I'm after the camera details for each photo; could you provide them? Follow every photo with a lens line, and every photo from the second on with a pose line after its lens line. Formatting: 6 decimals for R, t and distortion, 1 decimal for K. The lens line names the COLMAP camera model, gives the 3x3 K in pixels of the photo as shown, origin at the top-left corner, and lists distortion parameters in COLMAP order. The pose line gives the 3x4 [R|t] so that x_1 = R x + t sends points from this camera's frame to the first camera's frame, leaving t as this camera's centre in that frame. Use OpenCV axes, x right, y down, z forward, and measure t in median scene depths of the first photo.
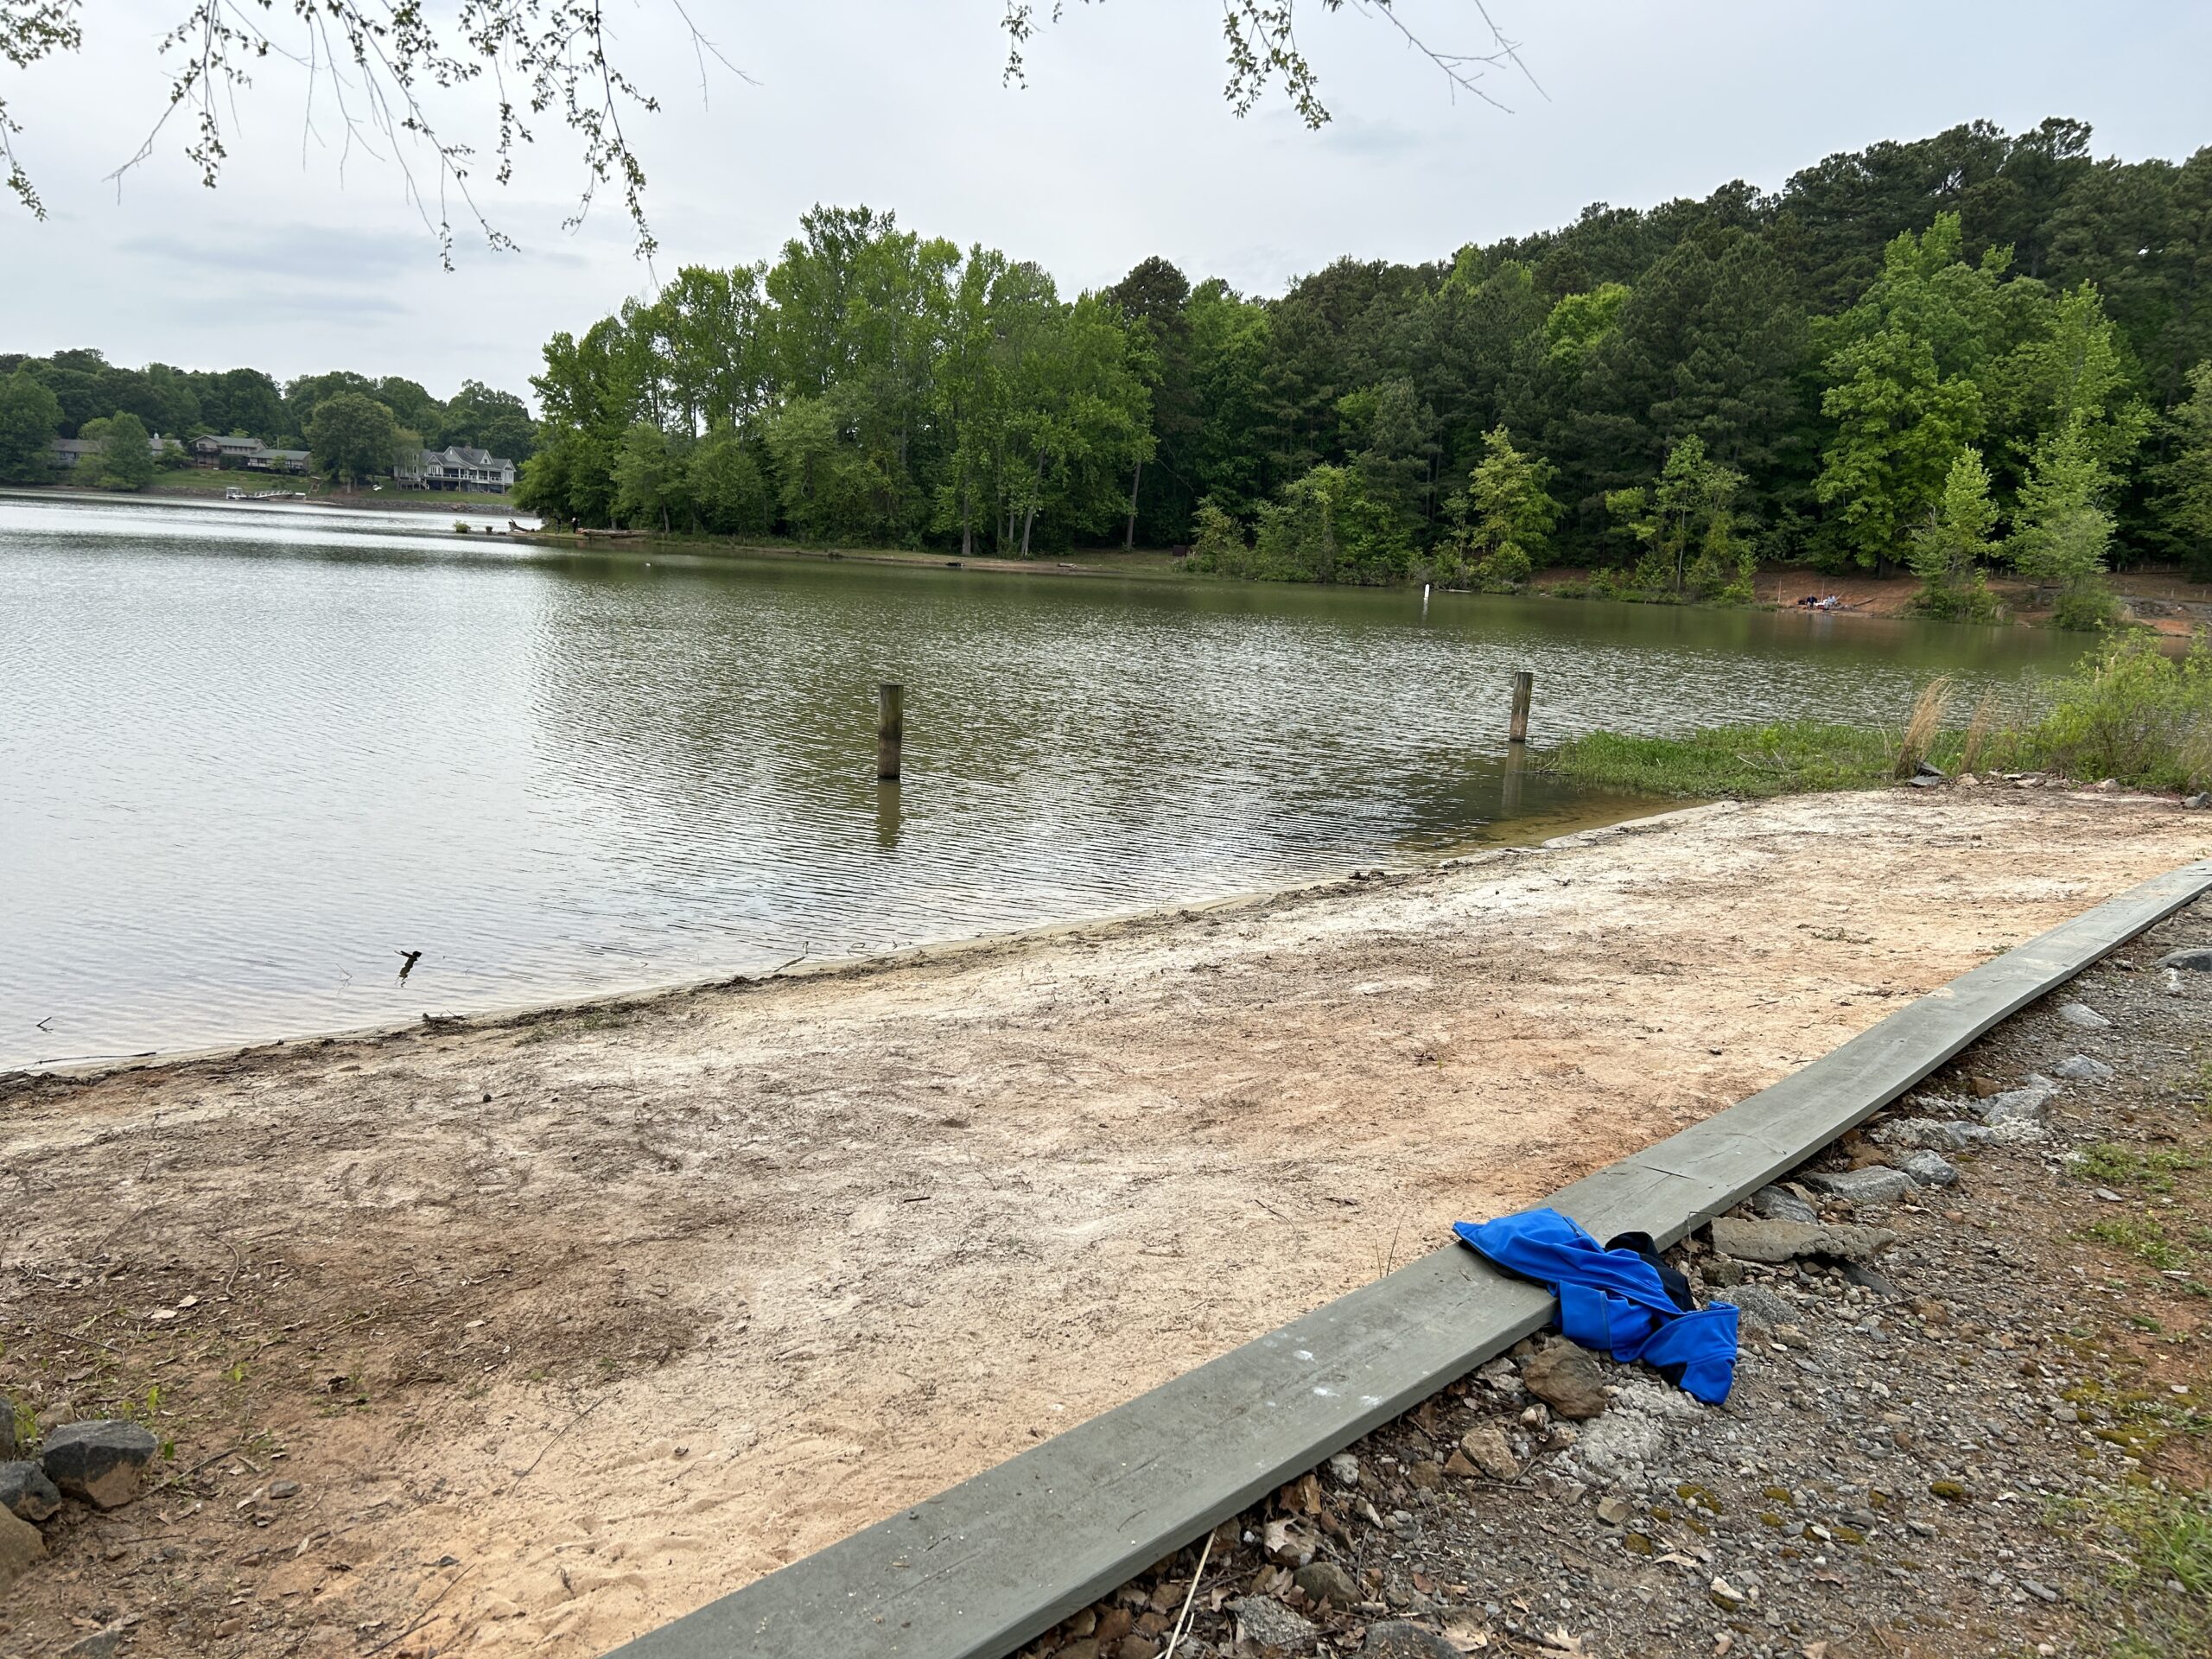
lens RADIAL K [[1672.6, 0, 1102.1], [0, 1672.6, 853.2], [0, 0, 1]] dist [0.053645, -0.059196]
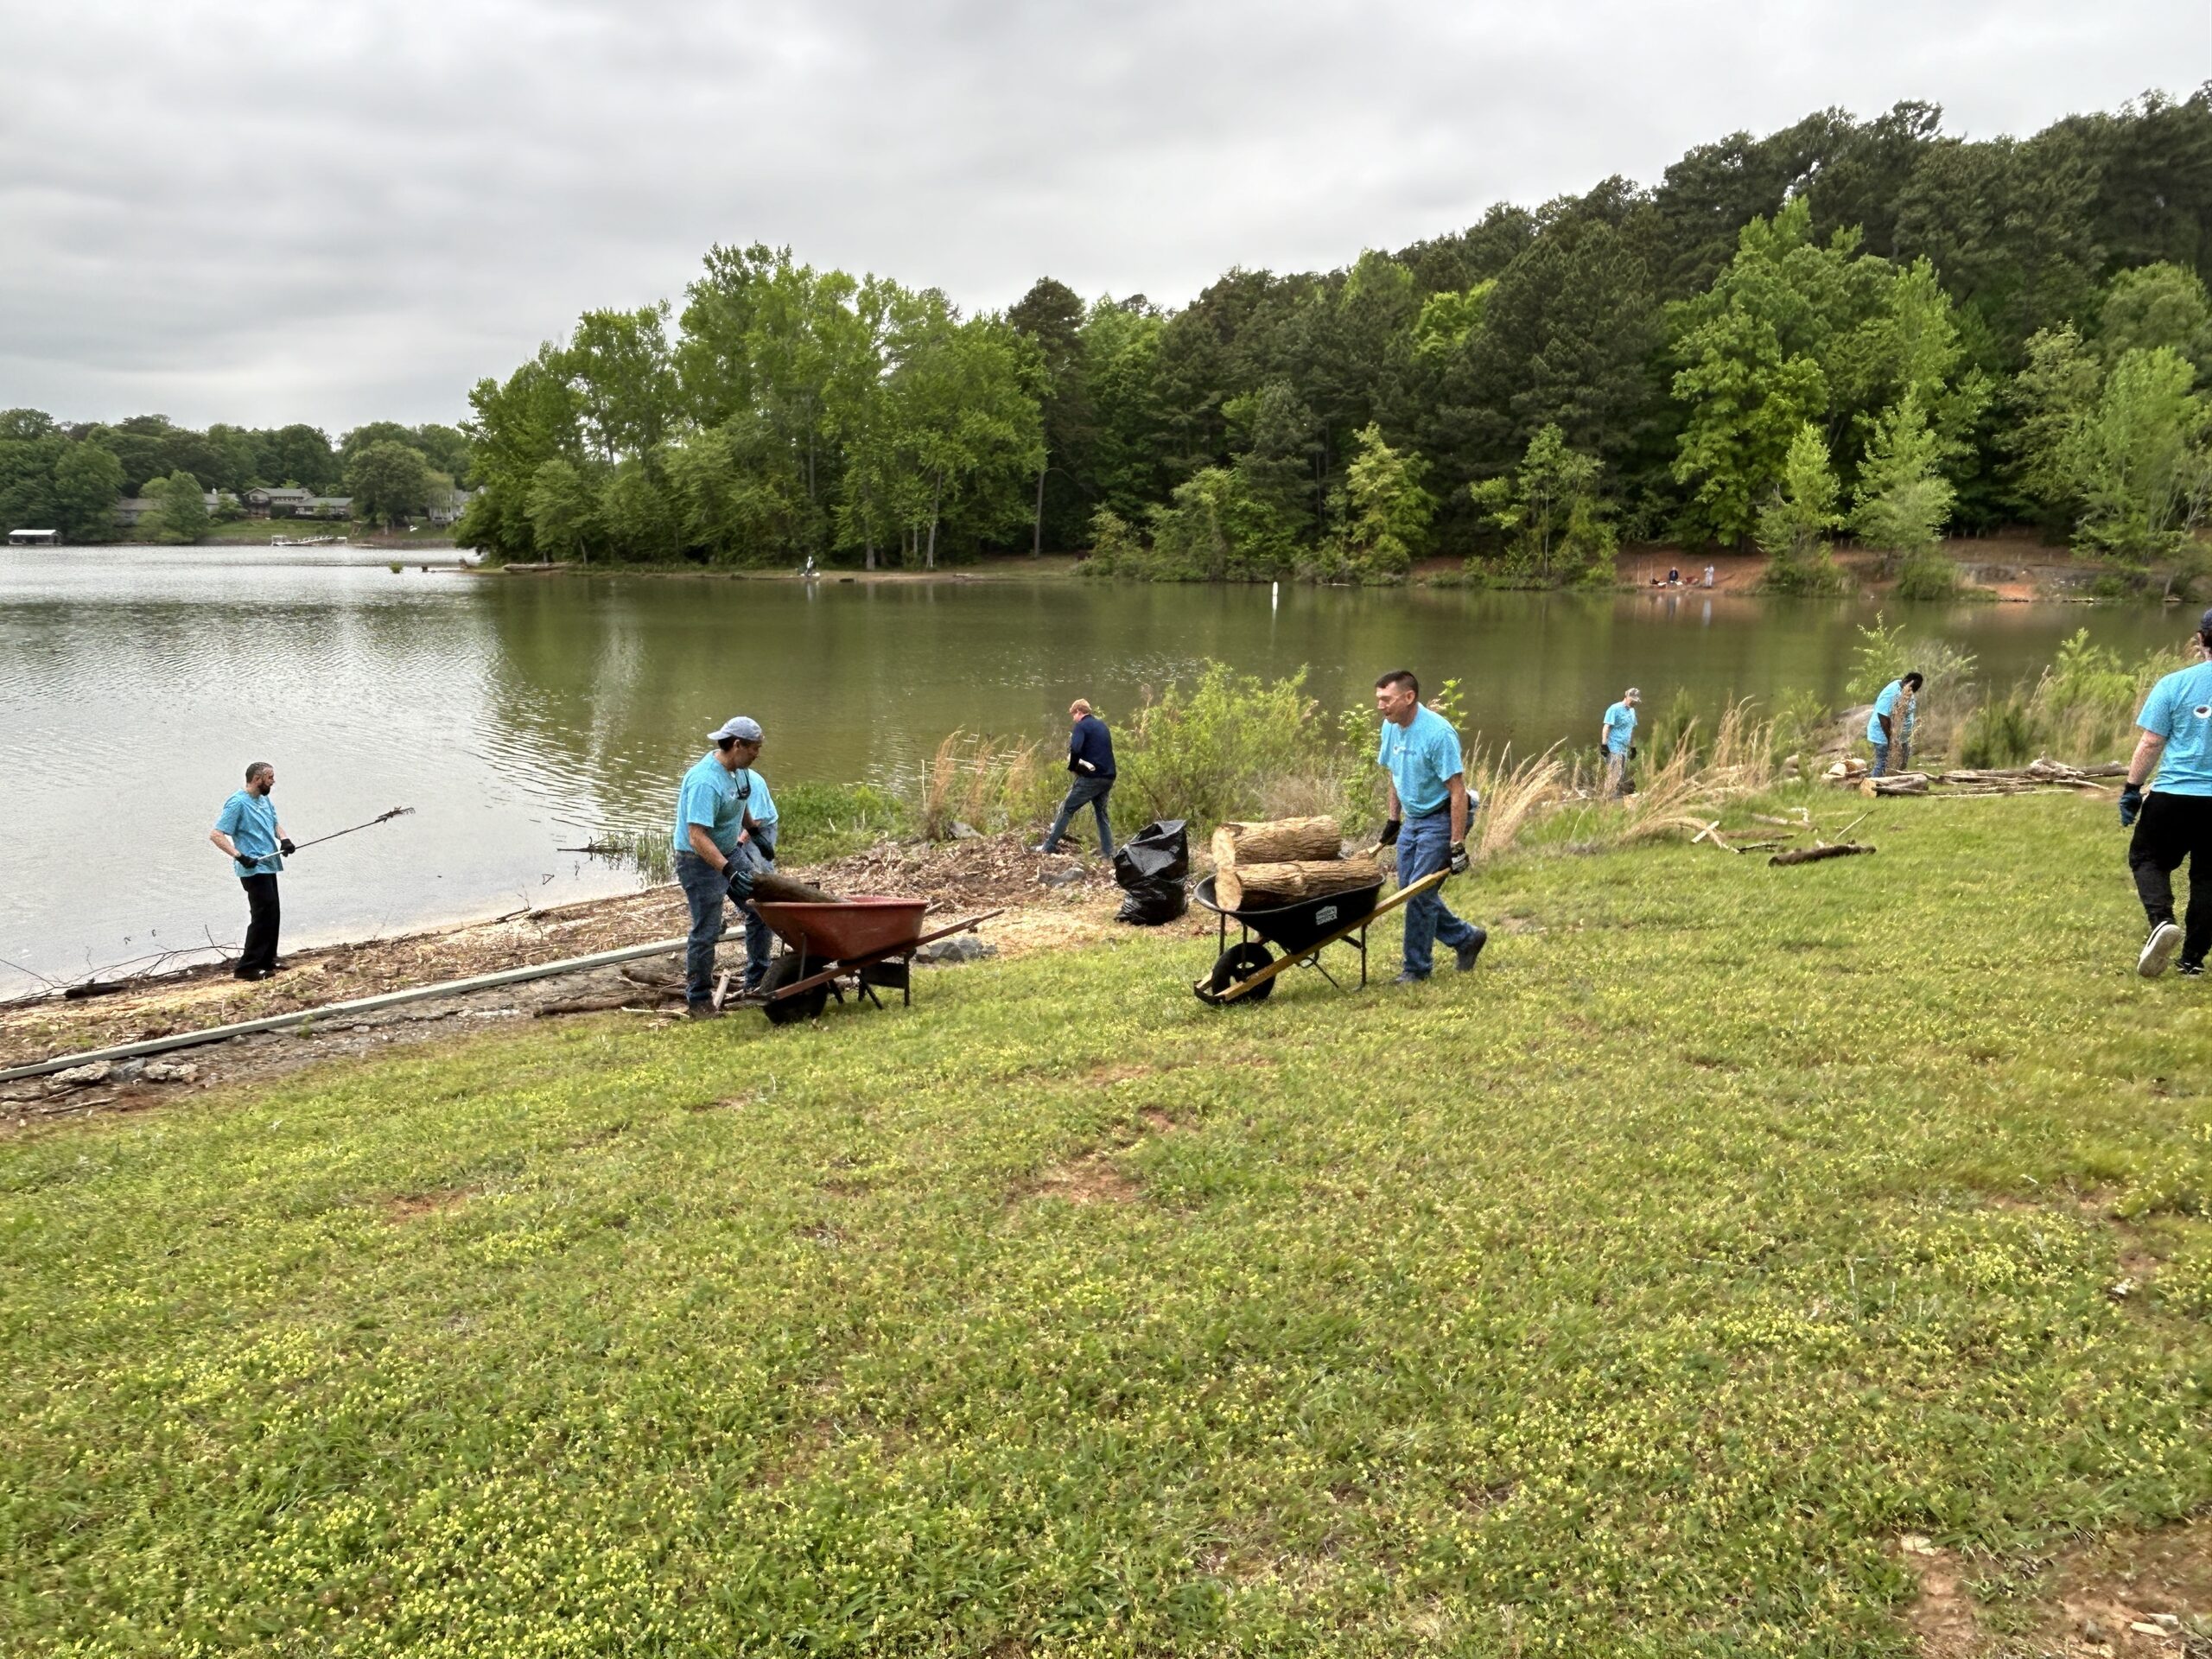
lens RADIAL K [[1583.1, 0, 1105.3], [0, 1583.1, 800.9], [0, 0, 1]] dist [0.041017, -0.079461]
pose [[0.998575, -0.041904, -0.033060, 0.095385], [0.041159, 0.998890, -0.022907, -0.008103], [0.033983, 0.021514, 0.999191, 0.030745]]
